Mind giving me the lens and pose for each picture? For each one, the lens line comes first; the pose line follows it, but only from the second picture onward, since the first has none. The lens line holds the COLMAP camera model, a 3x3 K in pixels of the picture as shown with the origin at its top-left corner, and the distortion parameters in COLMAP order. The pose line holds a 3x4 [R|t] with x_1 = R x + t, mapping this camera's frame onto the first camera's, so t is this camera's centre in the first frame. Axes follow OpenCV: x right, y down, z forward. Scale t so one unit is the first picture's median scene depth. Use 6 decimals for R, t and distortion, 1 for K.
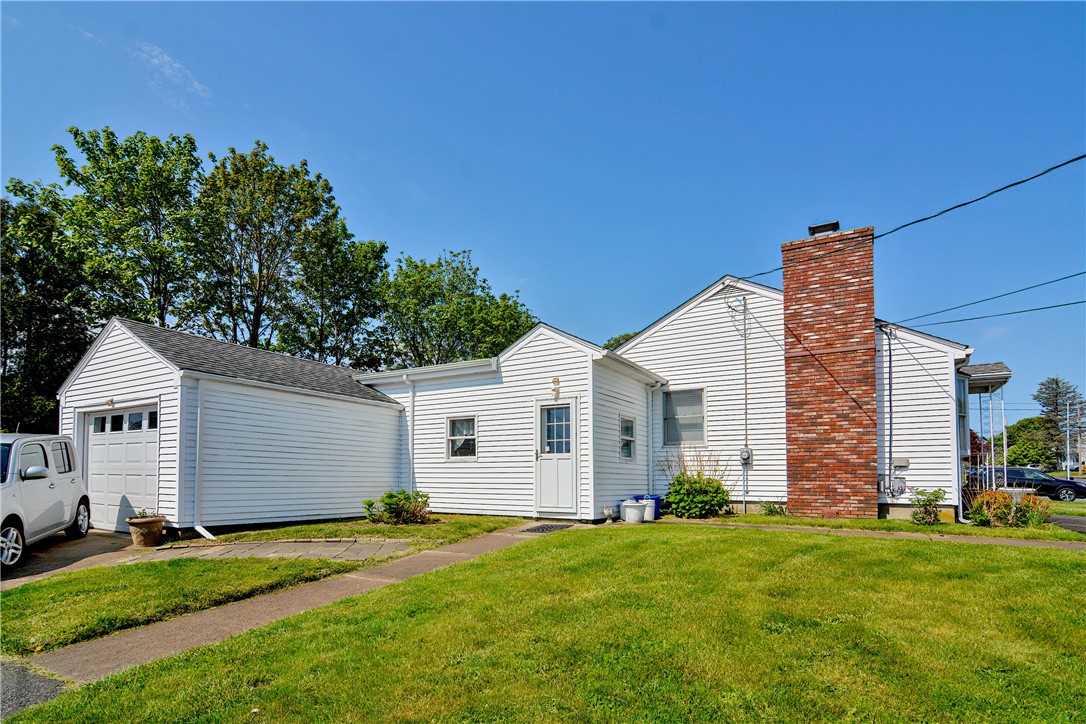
lens RADIAL K [[545.0, 0, 544.6], [0, 545.0, 467.6], [0, 0, 1]] dist [0.001934, -0.011048]
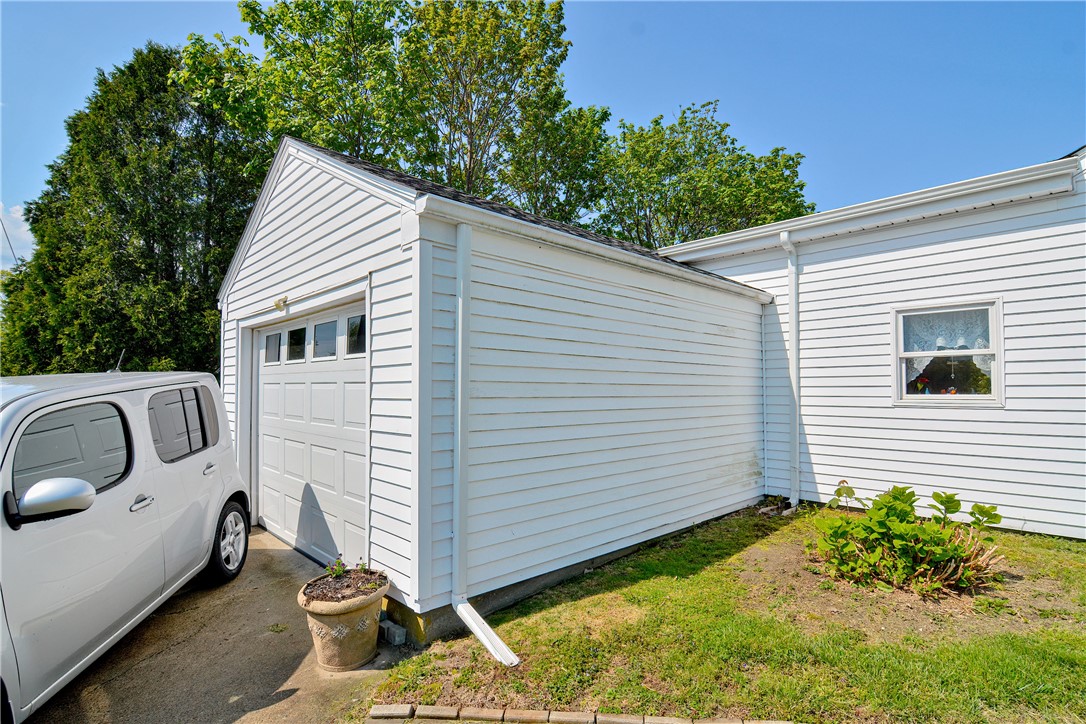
lens RADIAL K [[526.8, 0, 542.3], [0, 526.8, 372.2], [0, 0, 1]] dist [-0.003703, -0.000489]
pose [[0.961811, -0.016209, -0.273233, -0.402412], [0.013210, 0.999831, -0.012814, -0.043271], [0.273394, 0.008715, 0.961863, 0.553100]]
